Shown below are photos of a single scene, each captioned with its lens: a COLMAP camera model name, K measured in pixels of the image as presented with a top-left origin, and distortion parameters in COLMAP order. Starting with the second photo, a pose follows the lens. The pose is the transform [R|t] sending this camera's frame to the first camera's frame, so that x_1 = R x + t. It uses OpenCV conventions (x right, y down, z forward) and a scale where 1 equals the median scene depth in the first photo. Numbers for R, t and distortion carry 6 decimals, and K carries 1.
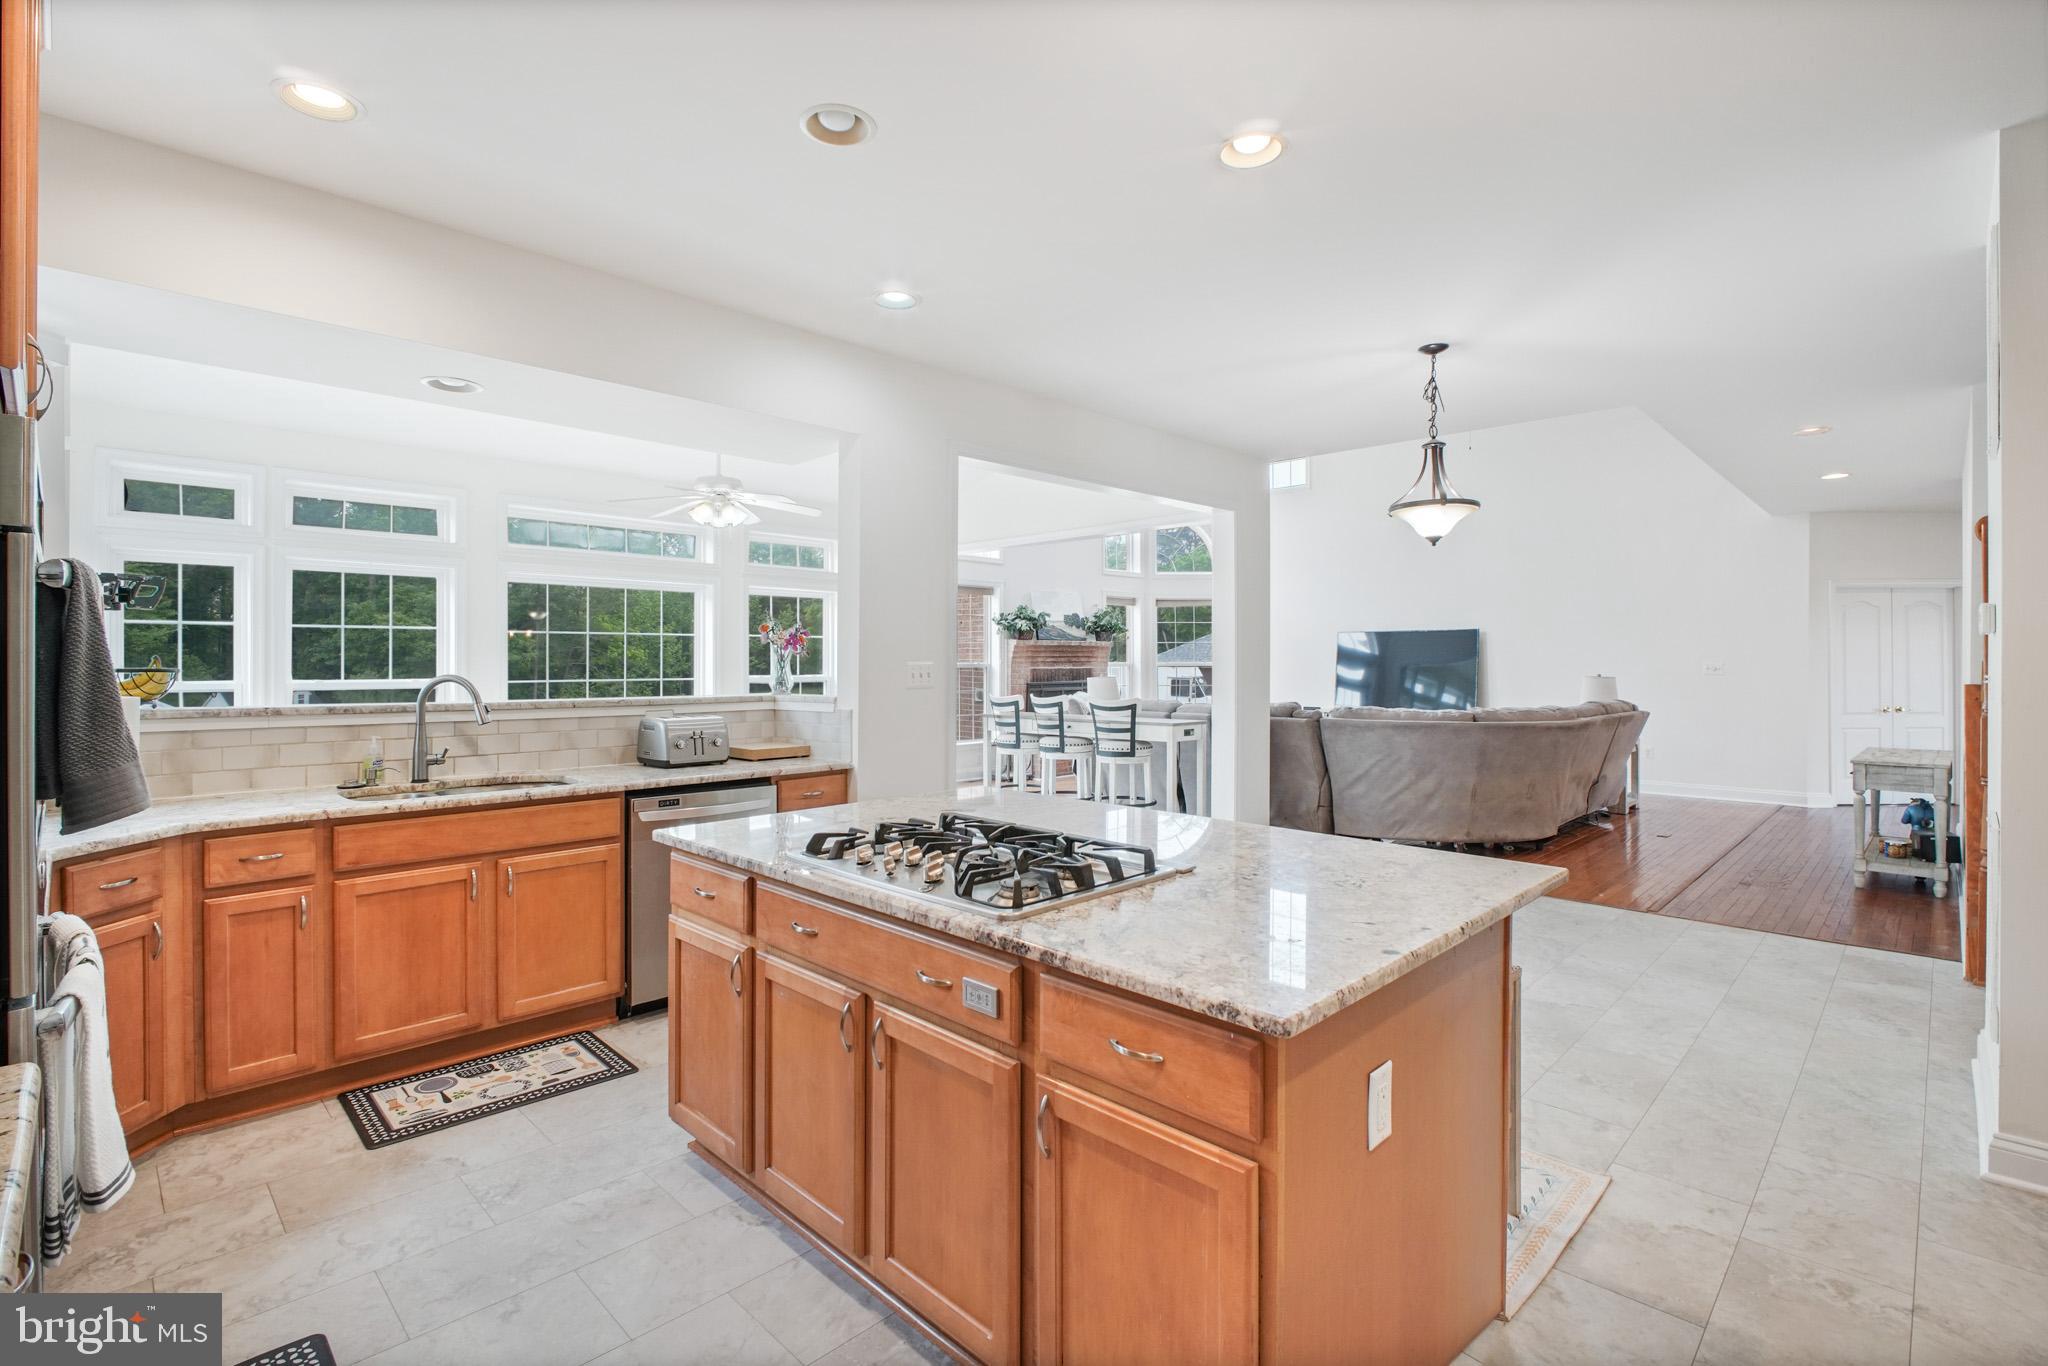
lens RADIAL K [[963.5, 0, 1015.4], [0, 963.5, 662.4], [0, 0, 1]] dist [0.007091, -0.001952]
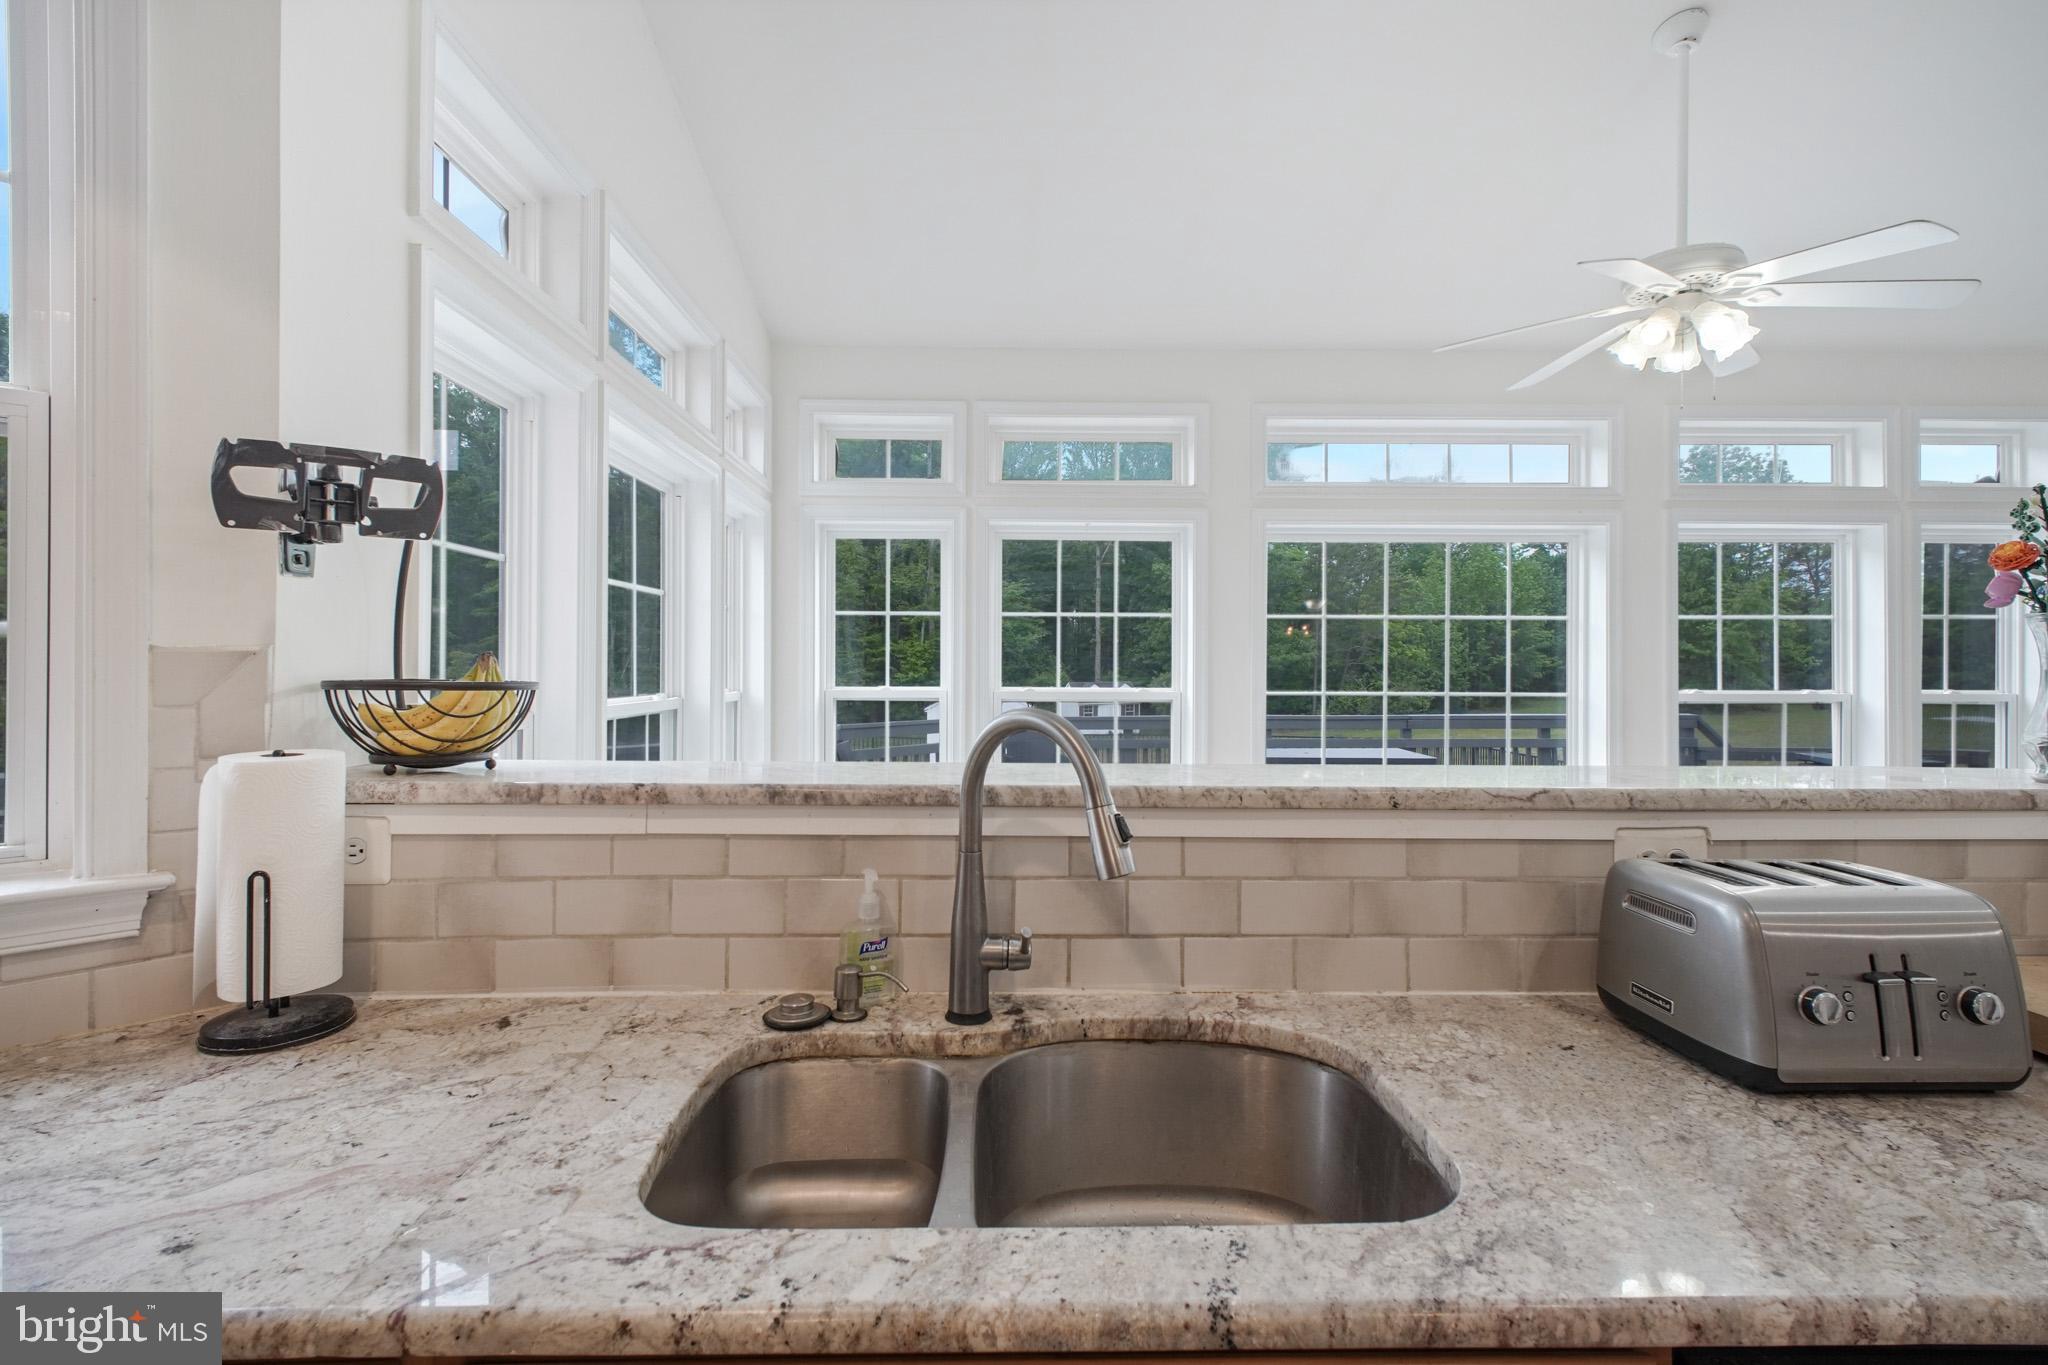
lens RADIAL K [[983.9, 0, 1010.0], [0, 983.9, 668.8], [0, 0, 1]] dist [0.013478, -0.004425]
pose [[0.724727, 0.008251, -0.688987, -0.348446], [-0.004071, 0.999962, 0.007693, -0.002635], [0.689024, -0.002771, 0.724733, 0.723181]]
